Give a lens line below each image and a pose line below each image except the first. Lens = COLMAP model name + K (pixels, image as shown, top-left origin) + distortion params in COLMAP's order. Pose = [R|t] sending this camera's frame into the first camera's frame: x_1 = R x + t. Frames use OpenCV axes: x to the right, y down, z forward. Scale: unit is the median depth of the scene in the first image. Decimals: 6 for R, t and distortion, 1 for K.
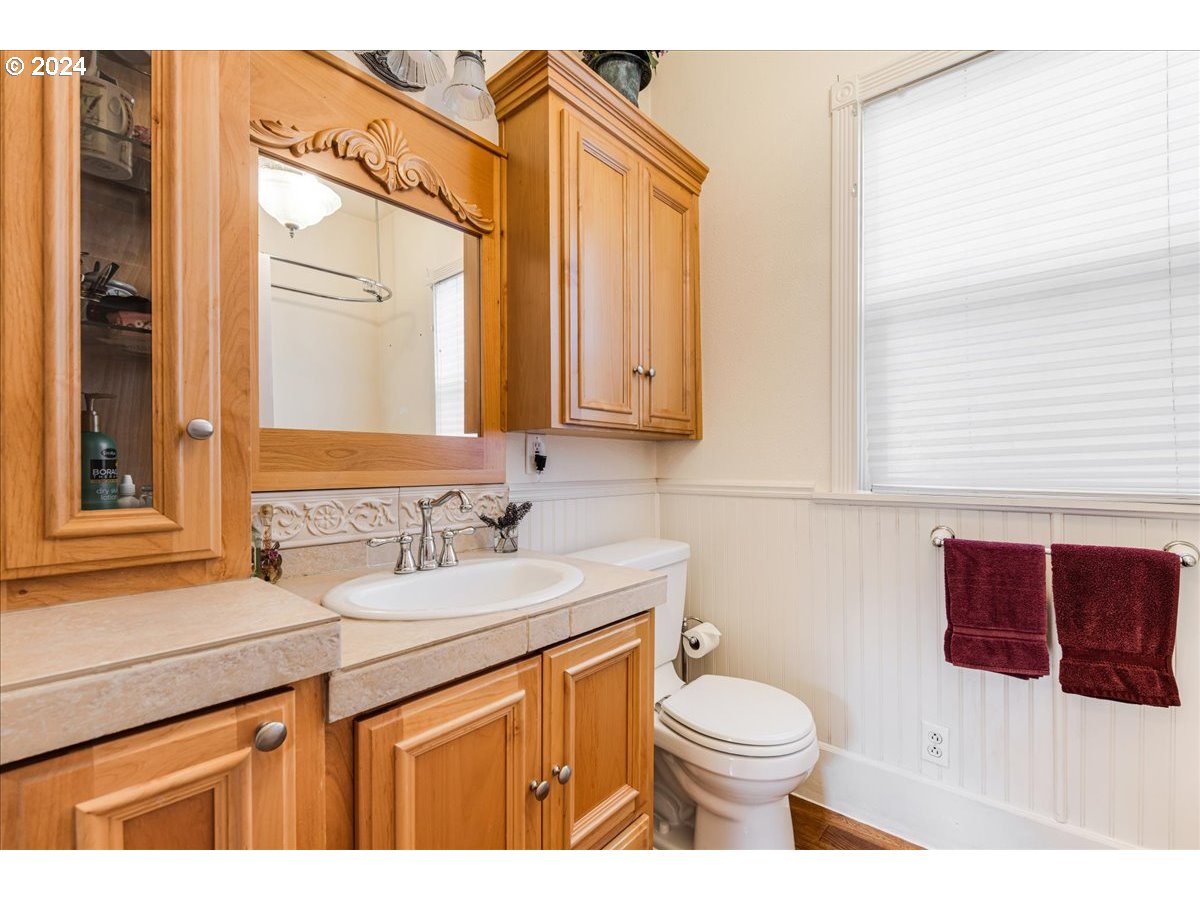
lens RADIAL K [[544.2, 0, 605.6], [0, 544.2, 455.8], [0, 0, 1]] dist [-0.001008, -0.000296]
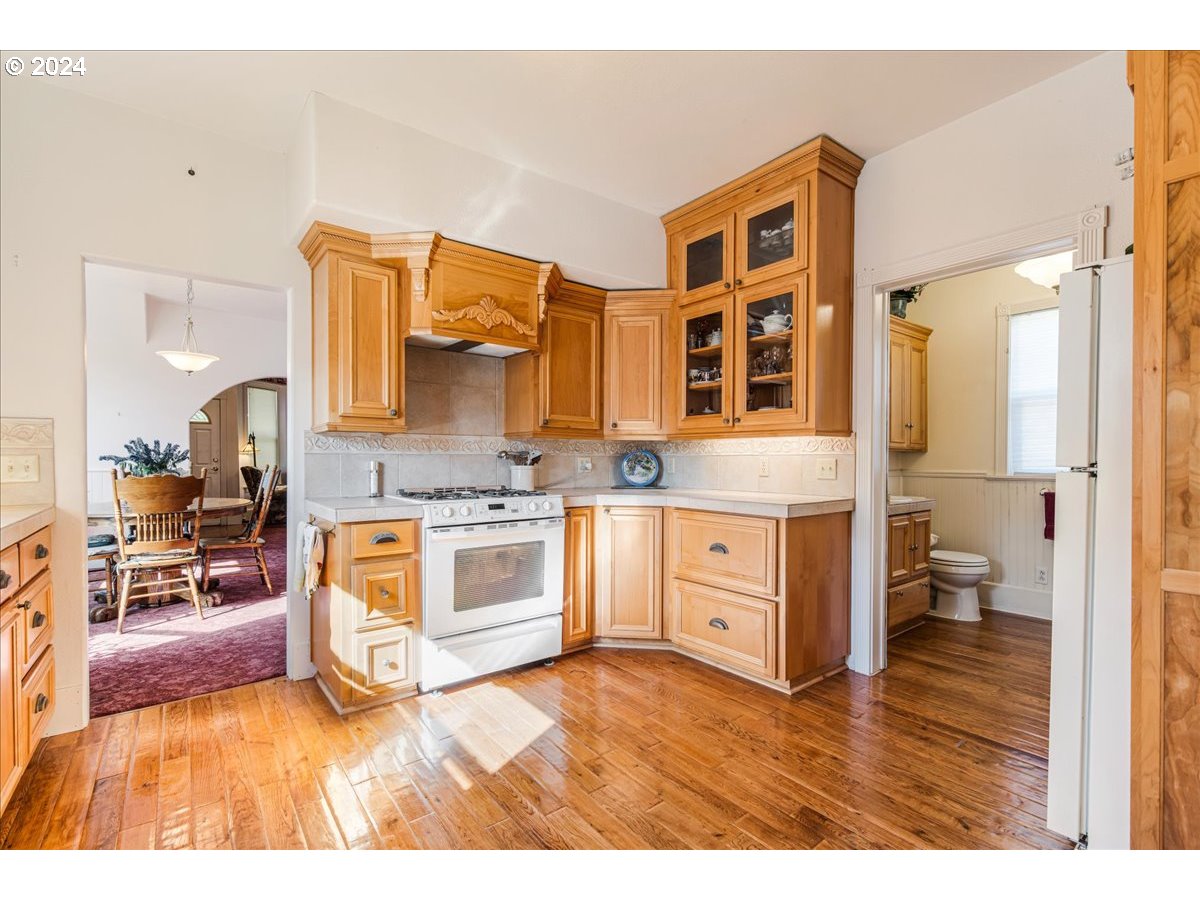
lens RADIAL K [[544.2, 0, 600.1], [0, 544.2, 457.7], [0, 0, 1]] dist [-0.001008, -0.000296]
pose [[0.979468, 0.007057, -0.201477, -1.051451], [-0.005994, 0.999965, 0.005888, -0.016801], [0.201511, -0.004559, 0.979476, -2.210096]]
